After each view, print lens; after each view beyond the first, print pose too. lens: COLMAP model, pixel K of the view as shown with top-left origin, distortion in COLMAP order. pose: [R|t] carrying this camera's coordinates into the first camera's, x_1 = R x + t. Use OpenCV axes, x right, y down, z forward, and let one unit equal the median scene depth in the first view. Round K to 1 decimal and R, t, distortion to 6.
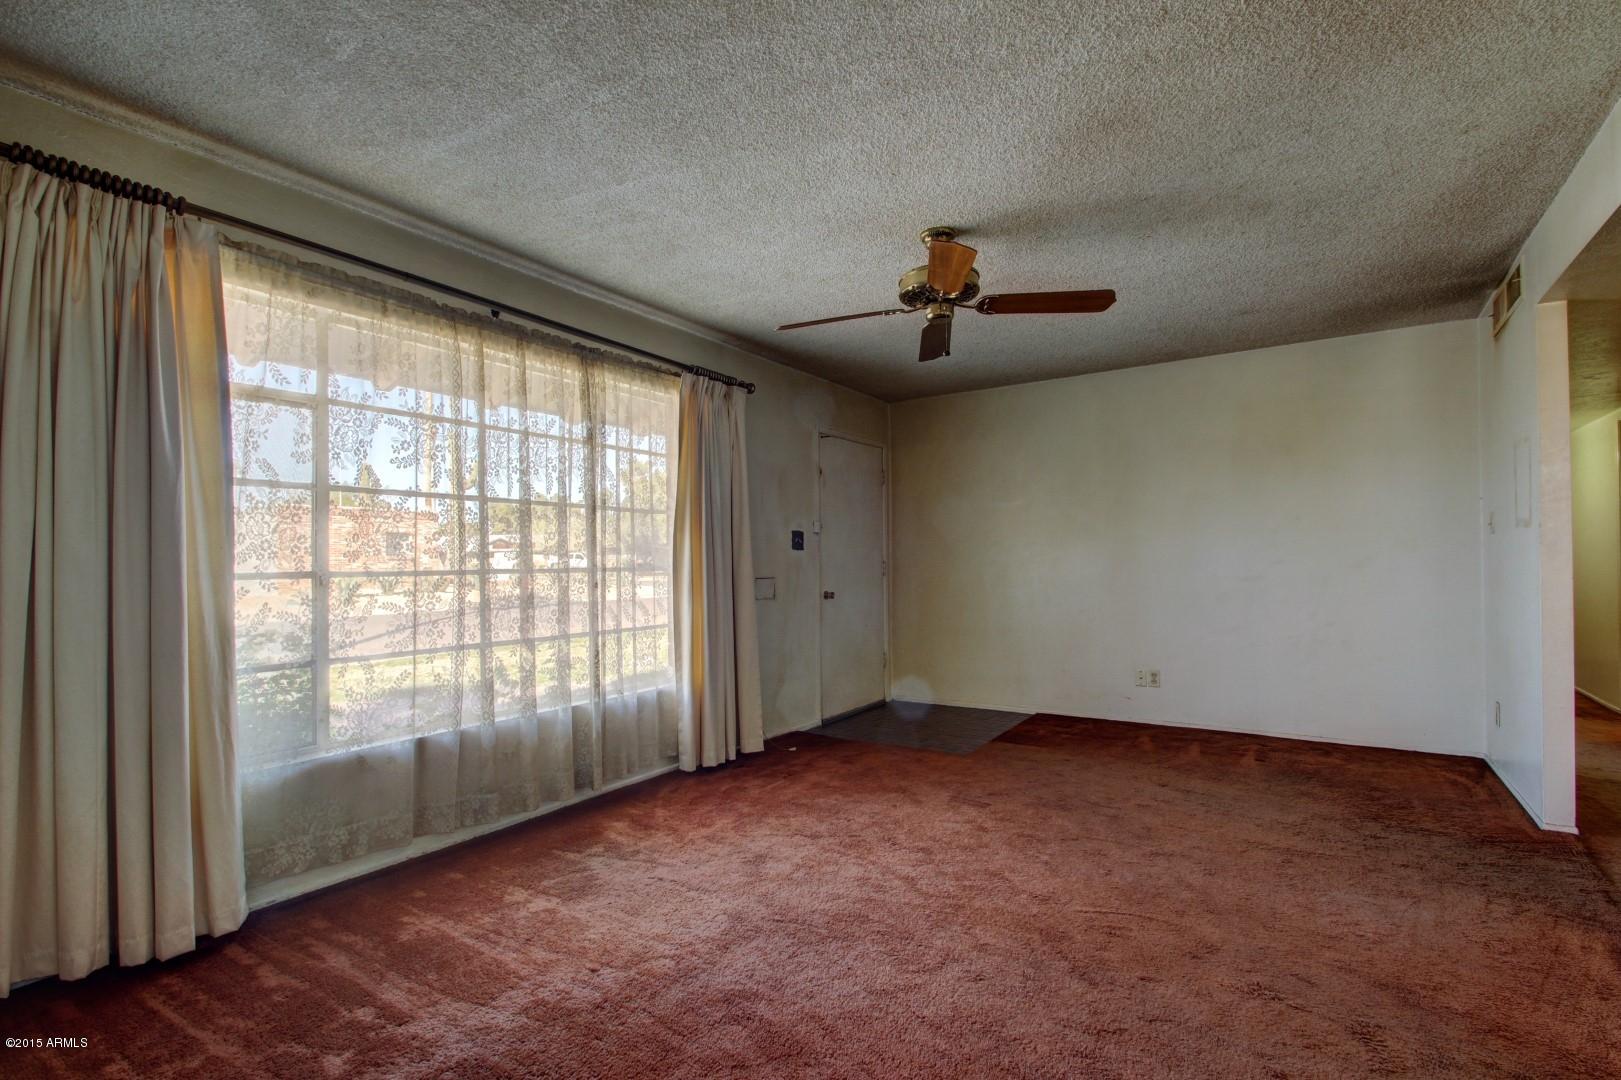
lens RADIAL K [[741.6, 0, 812.7], [0, 741.6, 565.3], [0, 0, 1]] dist [0.002815, 0.000397]
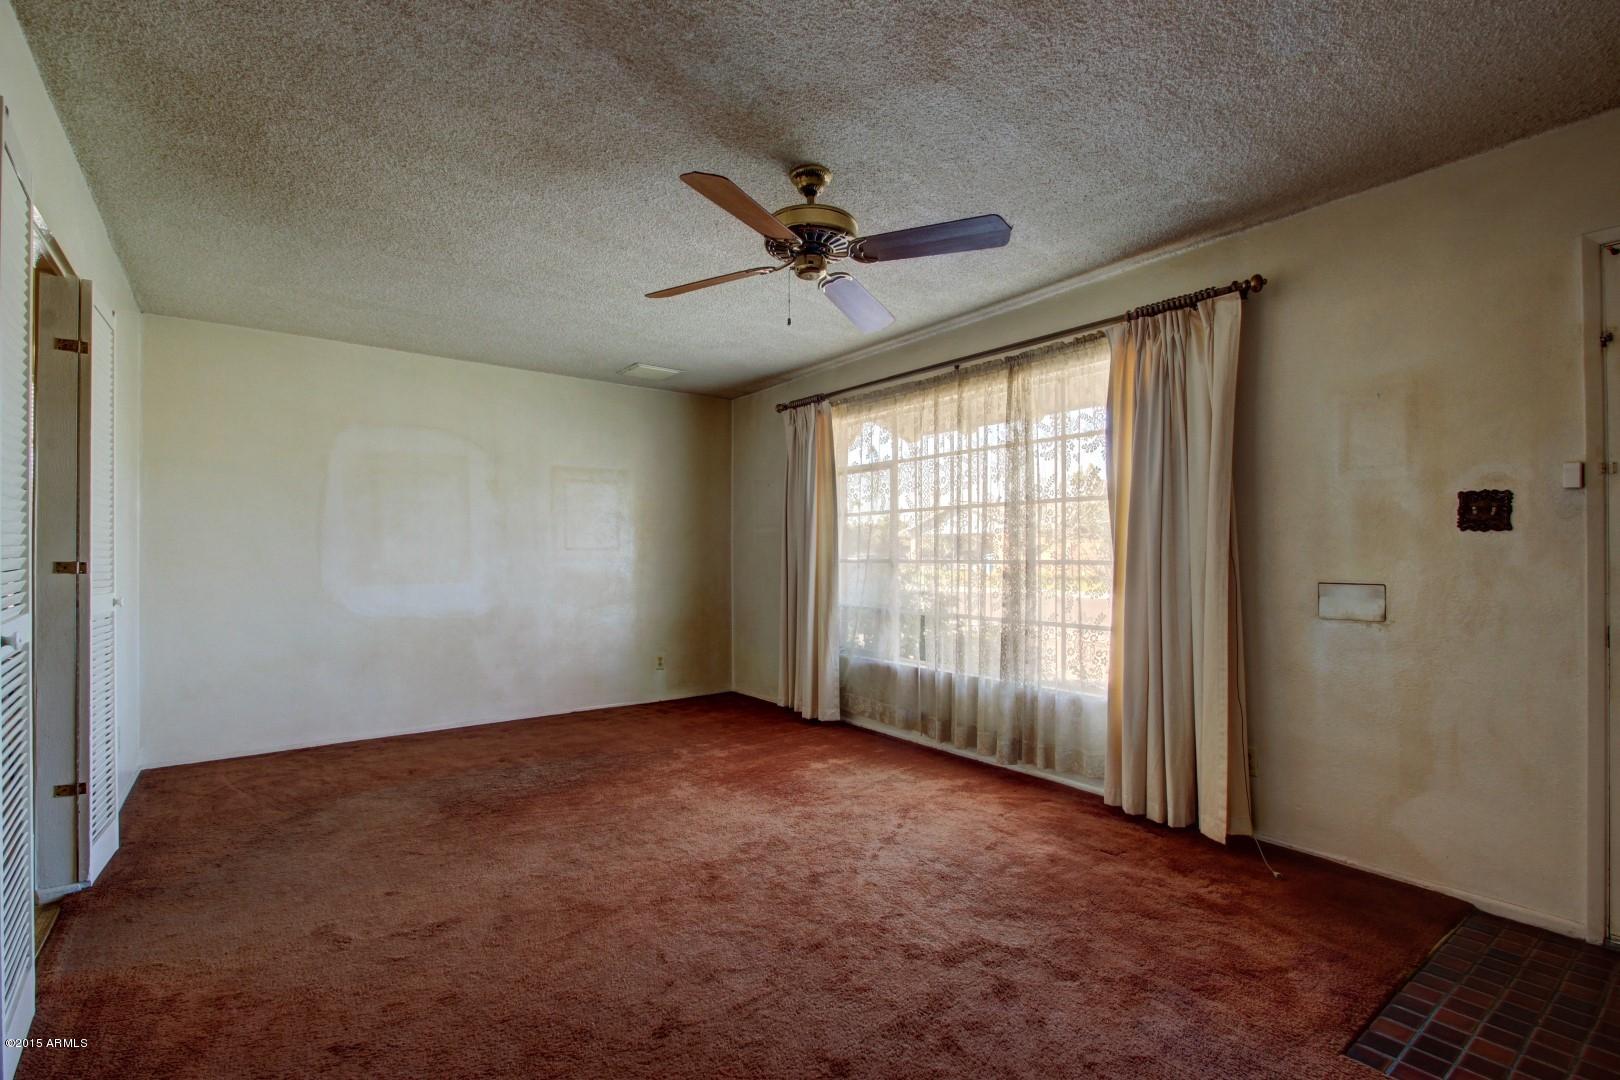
lens RADIAL K [[747.6, 0, 815.1], [0, 747.6, 554.6], [0, 0, 1]] dist [0.001958, 0.000171]
pose [[-0.331237, 0.004833, -0.943535, 0.853567], [-0.001562, 0.999983, 0.005671, -0.008395], [0.943546, 0.003352, -0.331223, 1.116002]]
